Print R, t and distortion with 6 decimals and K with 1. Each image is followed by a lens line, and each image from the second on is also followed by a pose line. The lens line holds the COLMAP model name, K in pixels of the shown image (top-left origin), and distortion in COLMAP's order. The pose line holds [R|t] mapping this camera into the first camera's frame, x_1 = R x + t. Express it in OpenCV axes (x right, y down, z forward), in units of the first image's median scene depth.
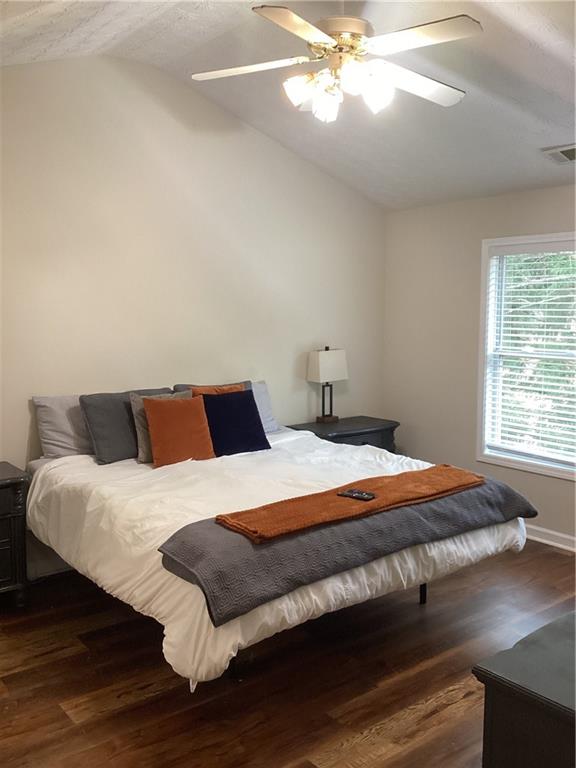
lens RADIAL K [[692.5, 0, 296.3], [0, 692.5, 385.9], [0, 0, 1]] dist [0.100799, -0.171531]
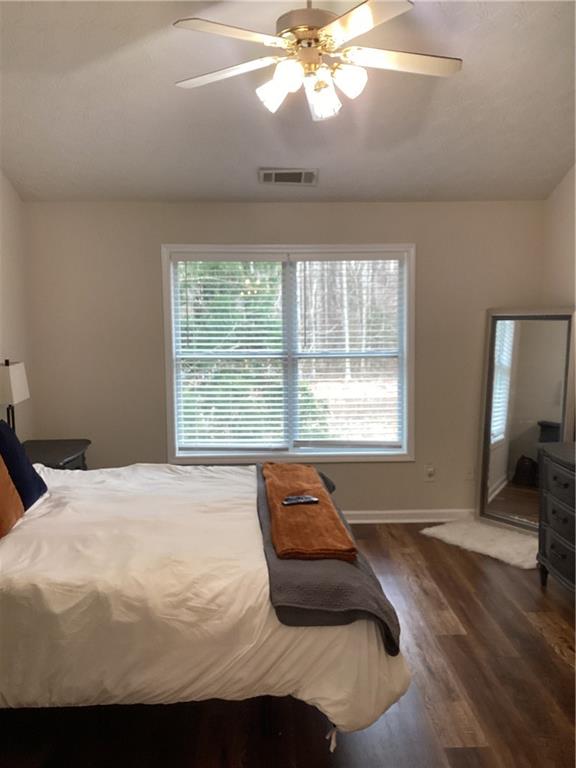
lens RADIAL K [[692.5, 0, 296.3], [0, 692.5, 385.9], [0, 0, 1]] dist [0.100799, -0.171531]
pose [[0.614905, -0.089362, 0.783522, -0.666960], [0.097375, 0.994559, 0.037011, -0.041081], [-0.782566, 0.053537, 0.620261, 0.387910]]
